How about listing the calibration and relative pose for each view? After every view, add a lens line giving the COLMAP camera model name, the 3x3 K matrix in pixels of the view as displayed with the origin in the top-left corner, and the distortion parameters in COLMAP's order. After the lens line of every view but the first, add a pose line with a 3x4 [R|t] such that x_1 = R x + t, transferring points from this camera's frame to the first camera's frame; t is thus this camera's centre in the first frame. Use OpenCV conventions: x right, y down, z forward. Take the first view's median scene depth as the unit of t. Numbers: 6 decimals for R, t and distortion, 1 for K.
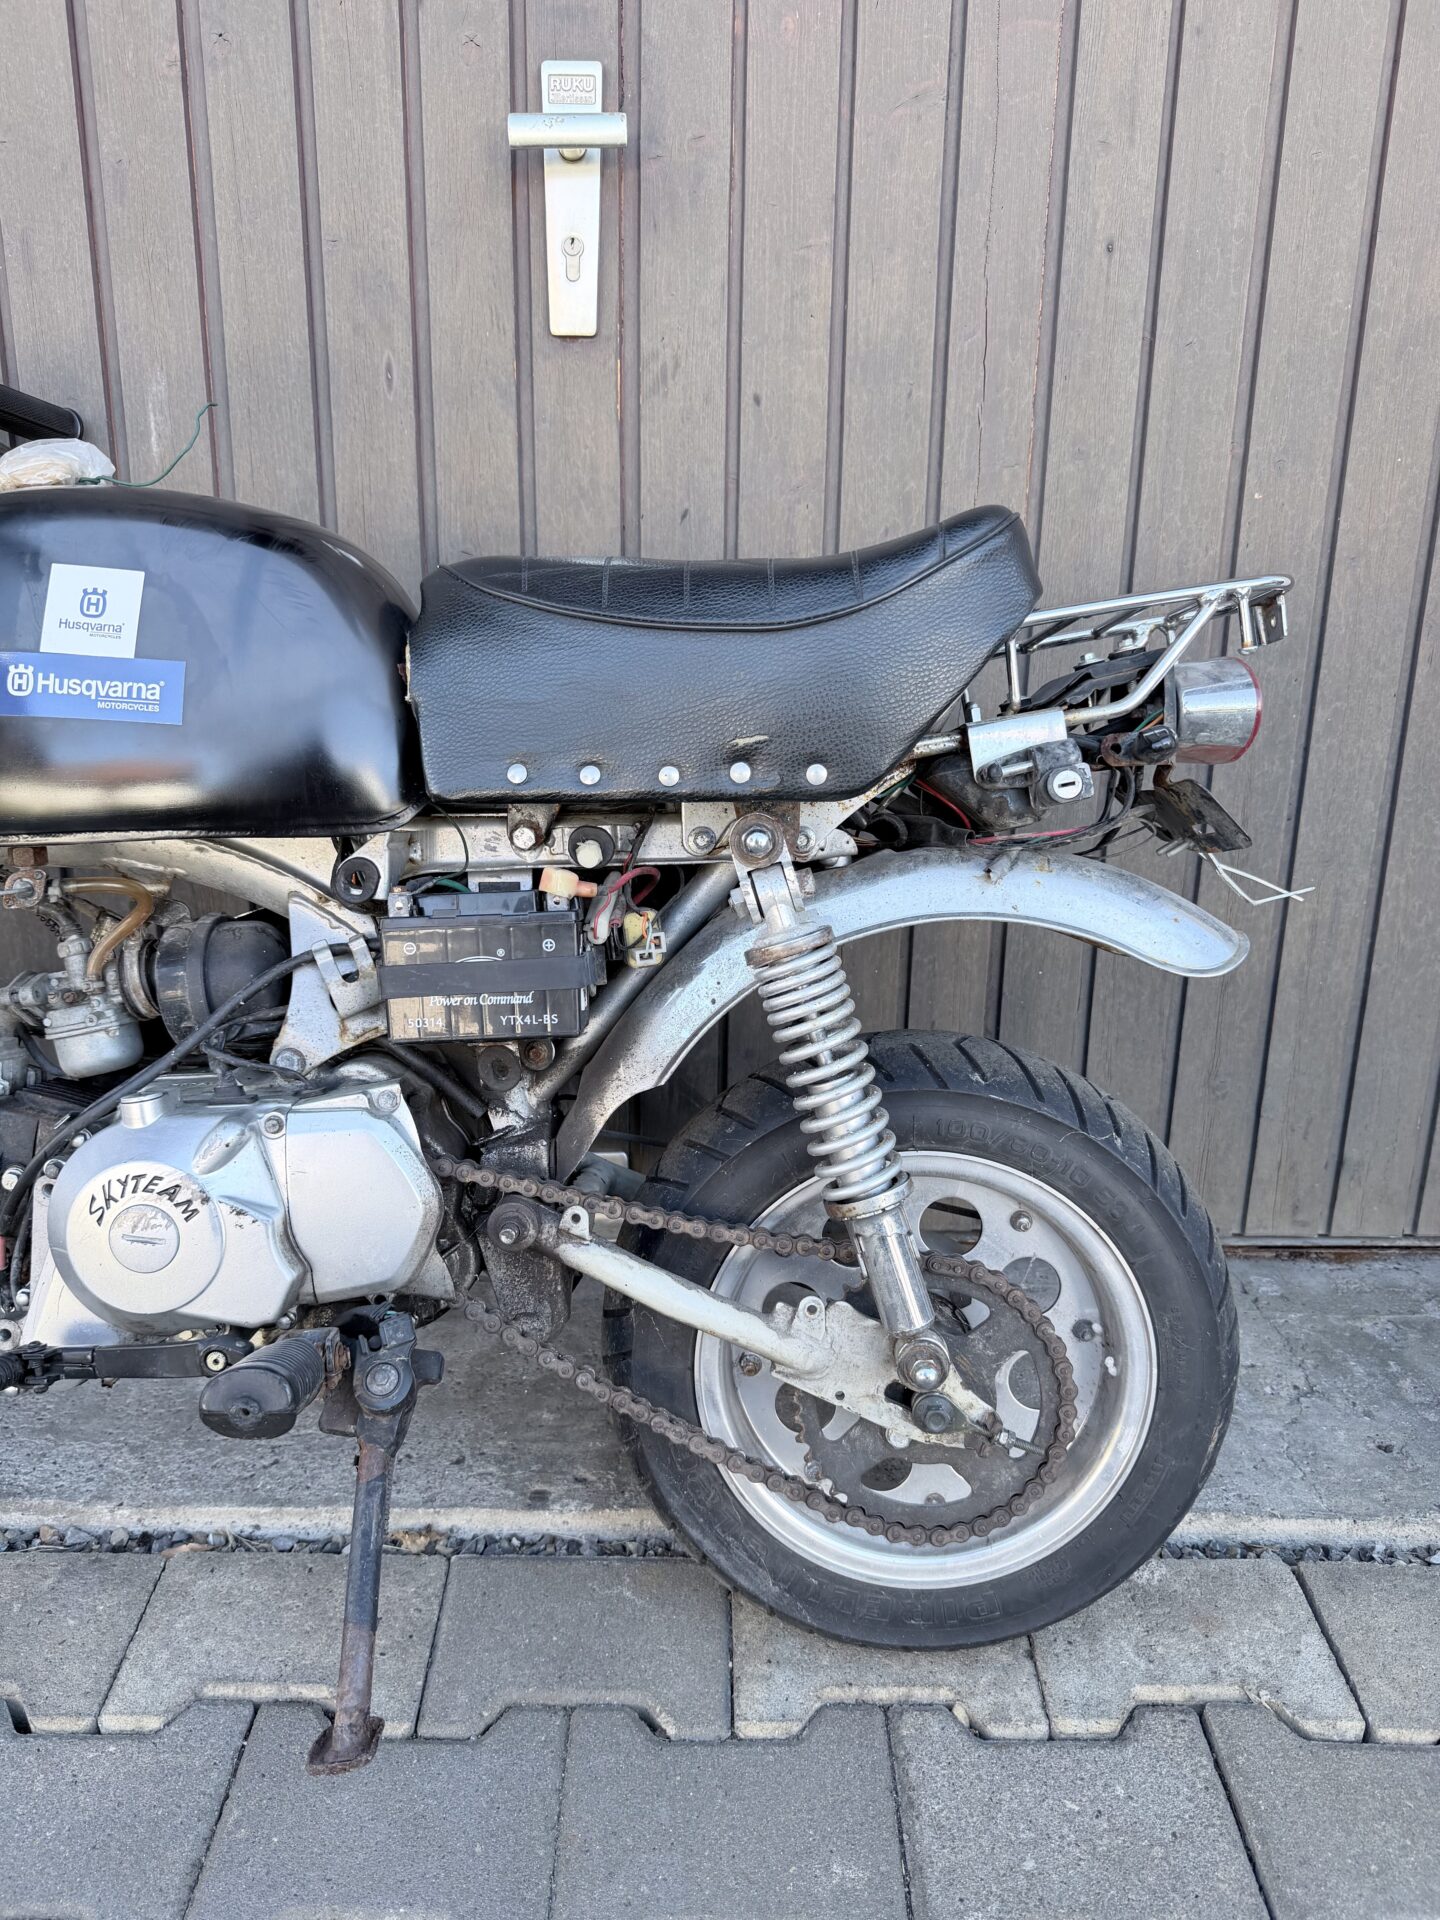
lens RADIAL K [[1378.9, 0, 718.4], [0, 1378.9, 963.5], [0, 0, 1]] dist [0.008061, -0.022630]
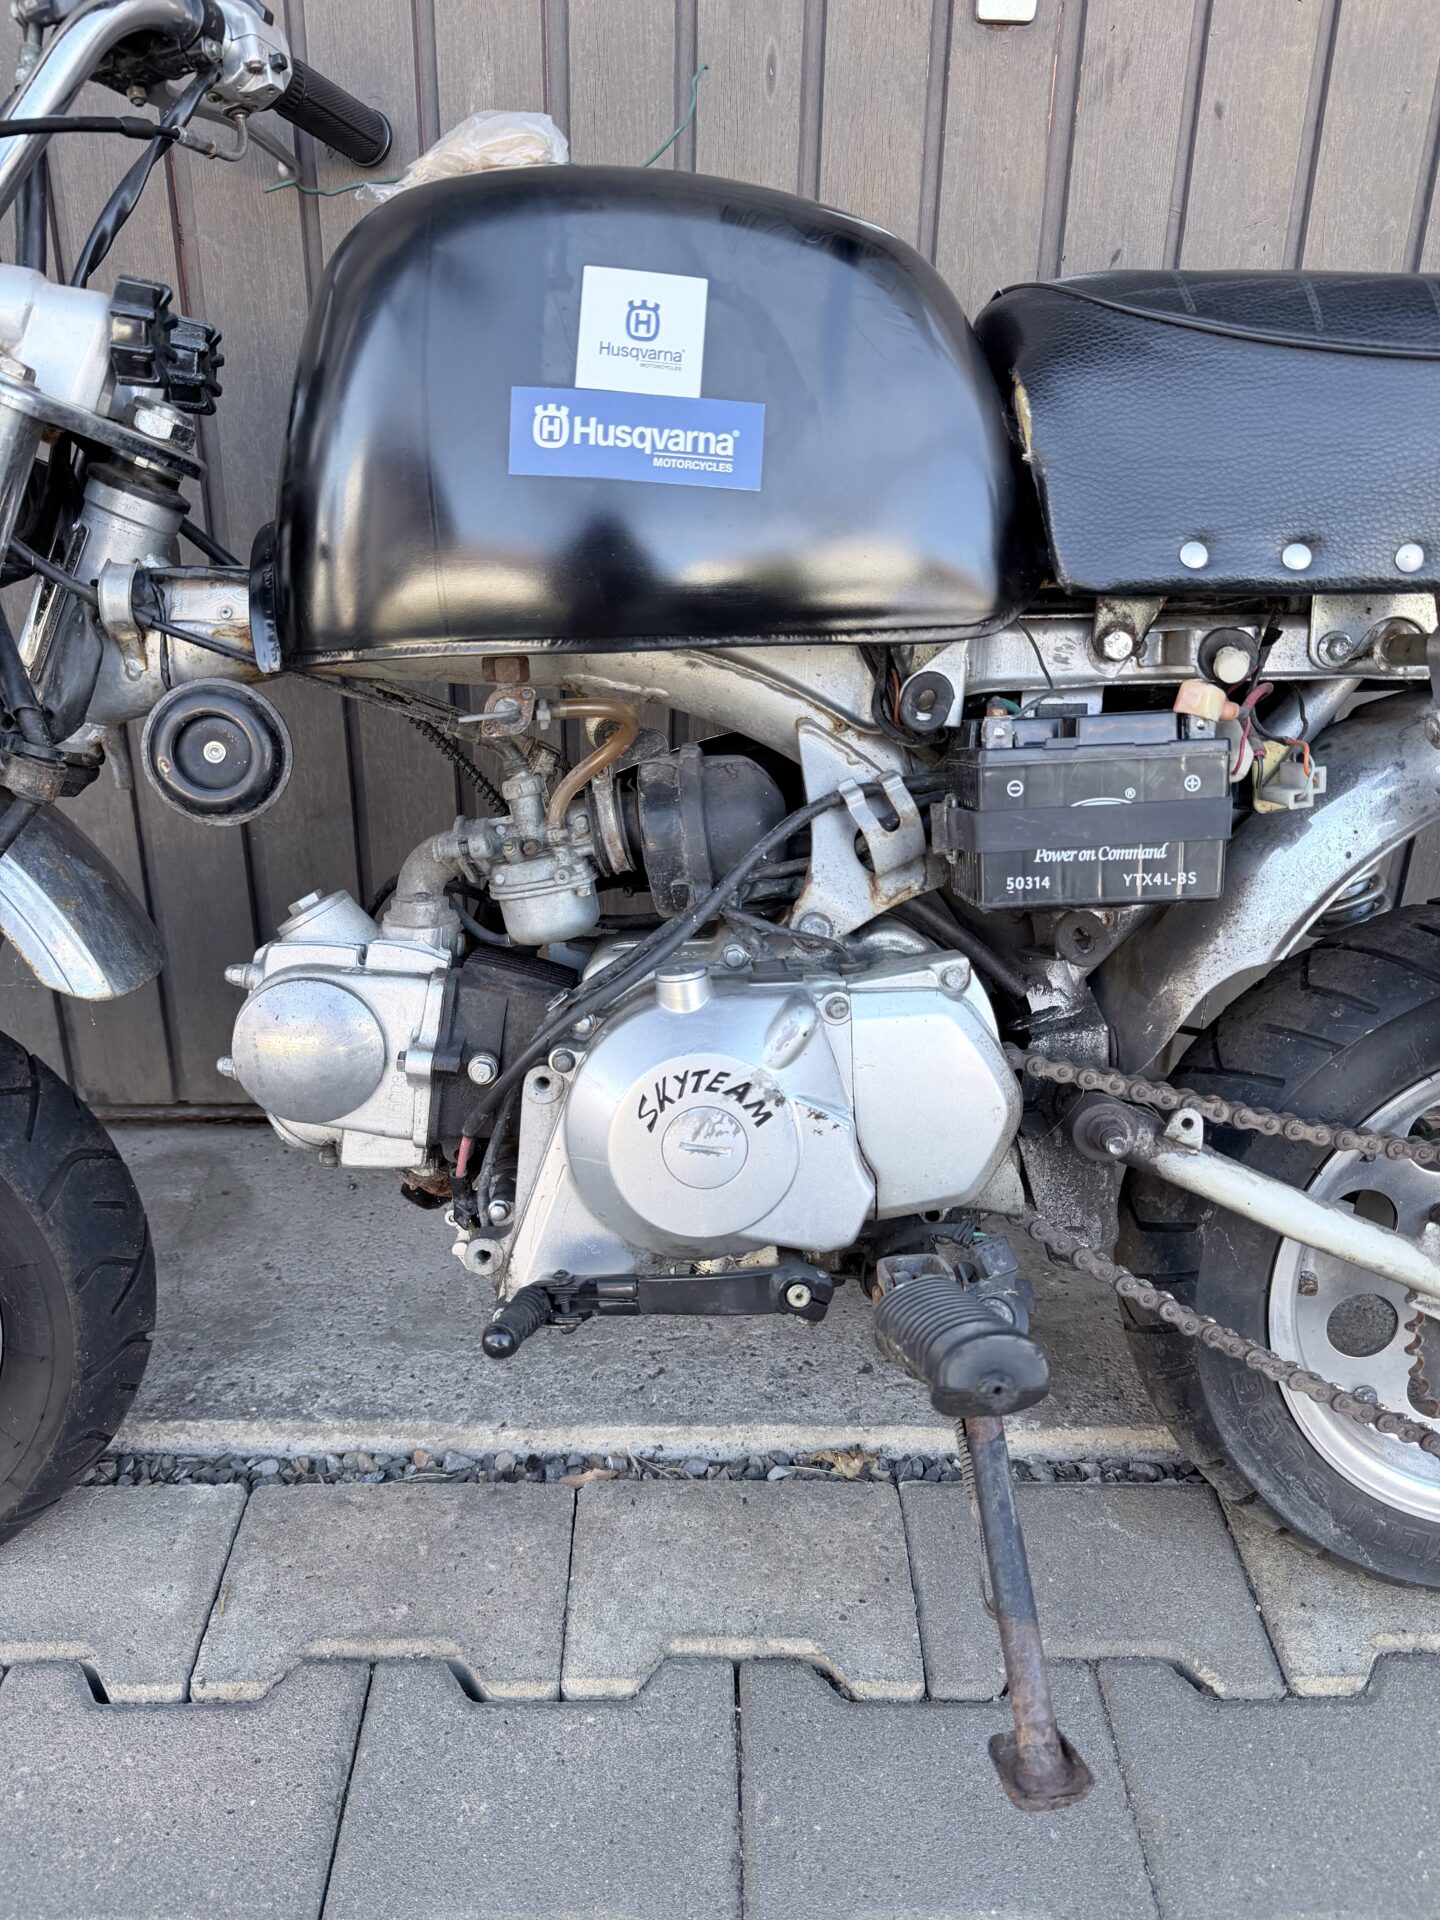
lens RADIAL K [[1378.9, 0, 724.5], [0, 1378.9, 962.5], [0, 0, 1]] dist [0.008061, -0.022630]
pose [[0.999845, 0.001441, 0.017523, -0.296274], [-0.003422, 0.993522, 0.113585, -0.000625], [-0.017245, -0.113628, 0.993374, 0.152314]]
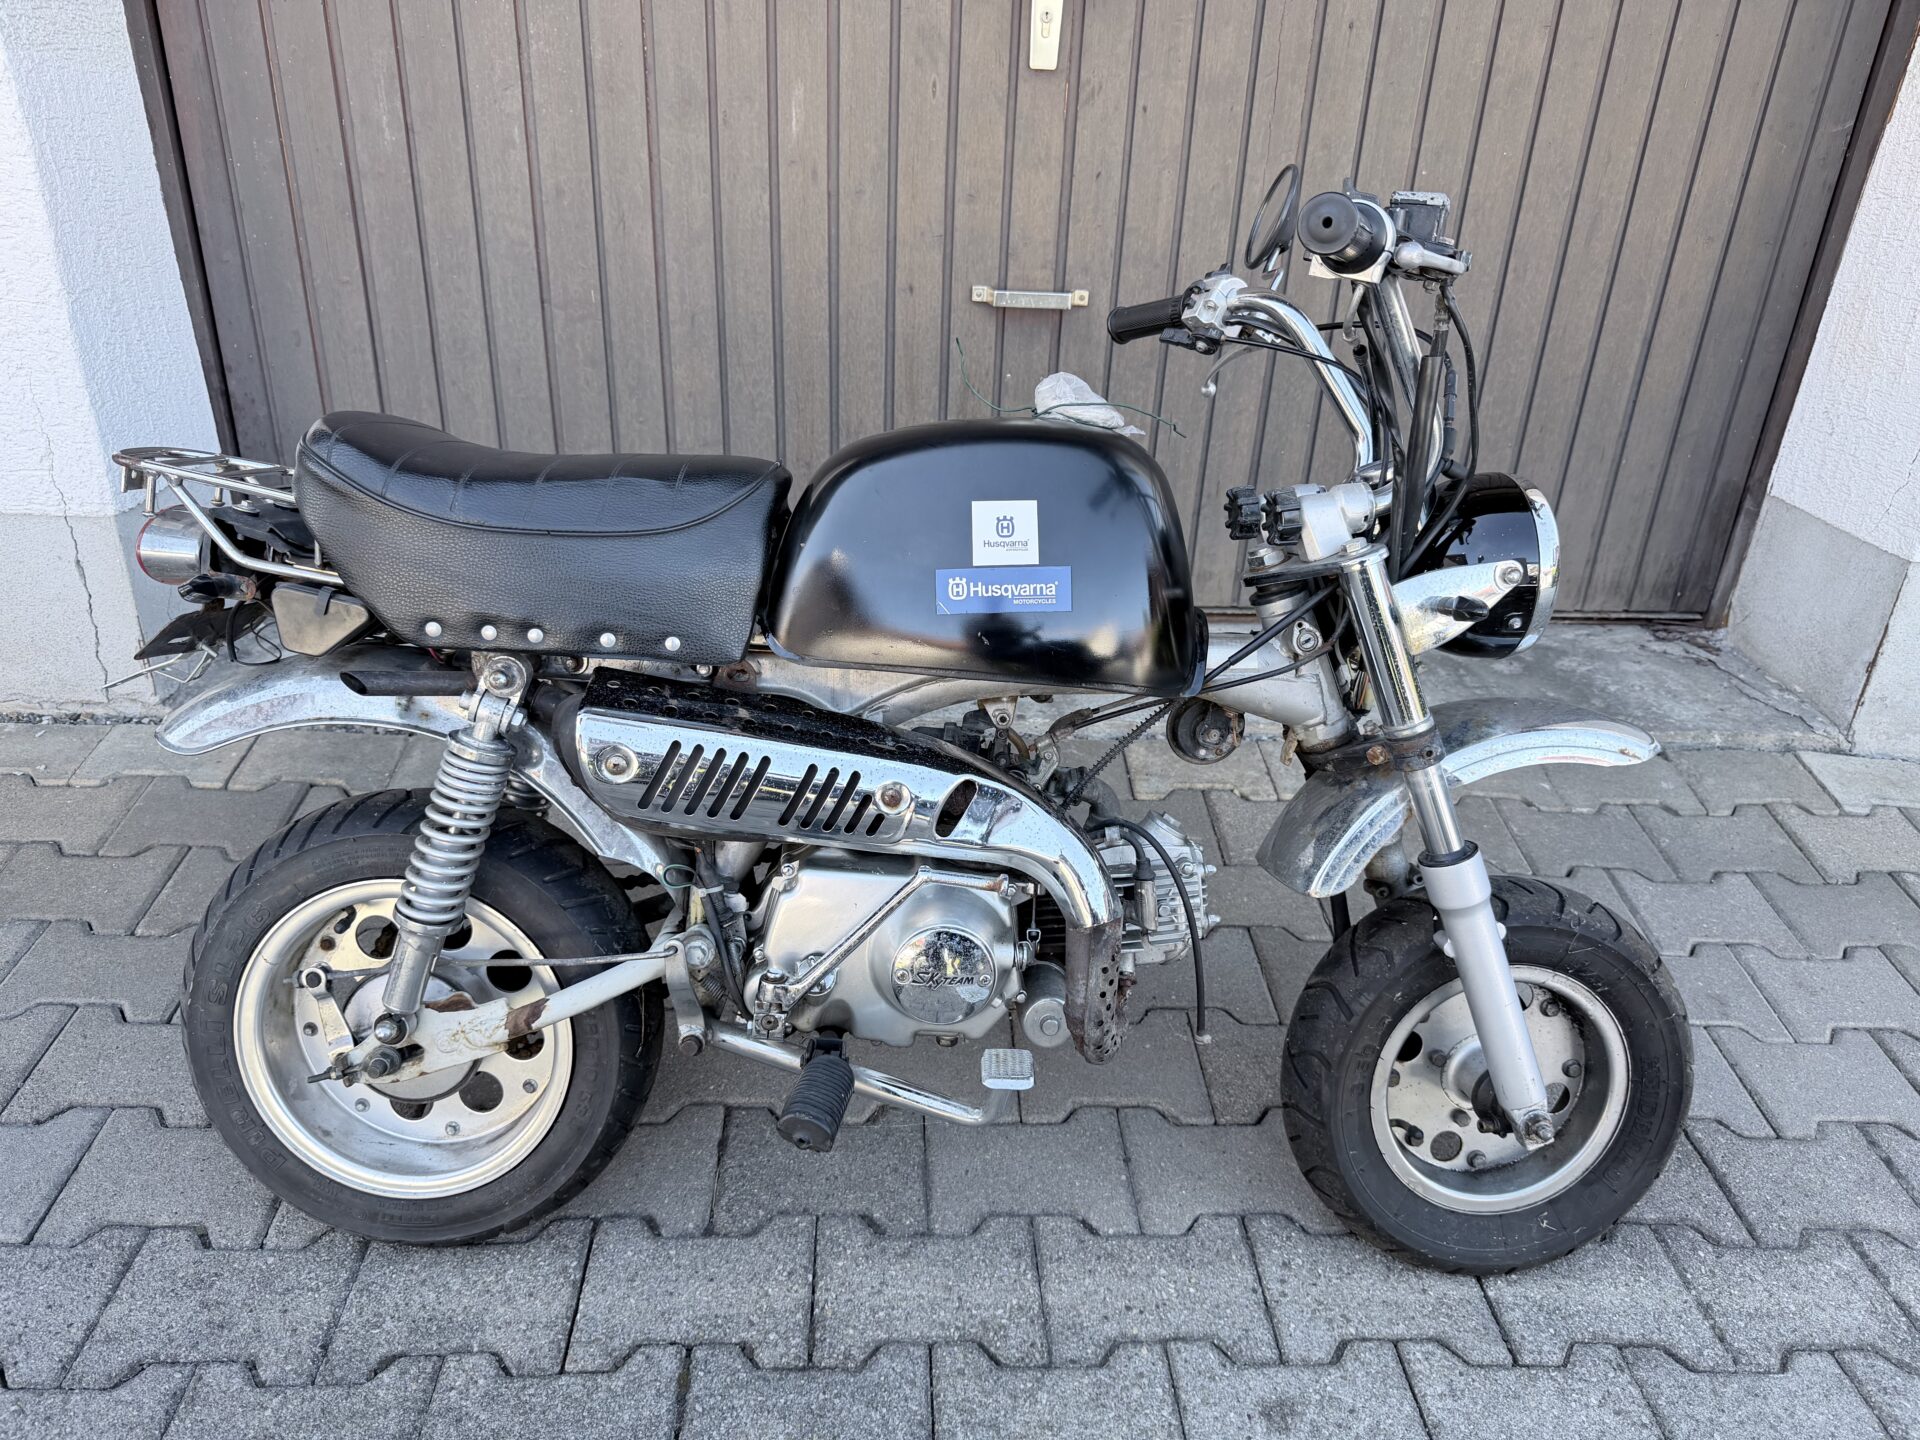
lens RADIAL K [[1378.9, 0, 955.6], [0, 1378.9, 726.2], [0, 0, 1]] dist [0.008061, -0.022630]
pose [[0.998734, 0.004846, 0.050065, -0.312533], [-0.013952, 0.982981, 0.183177, 0.042311], [-0.048326, -0.183644, 0.981804, -0.891184]]
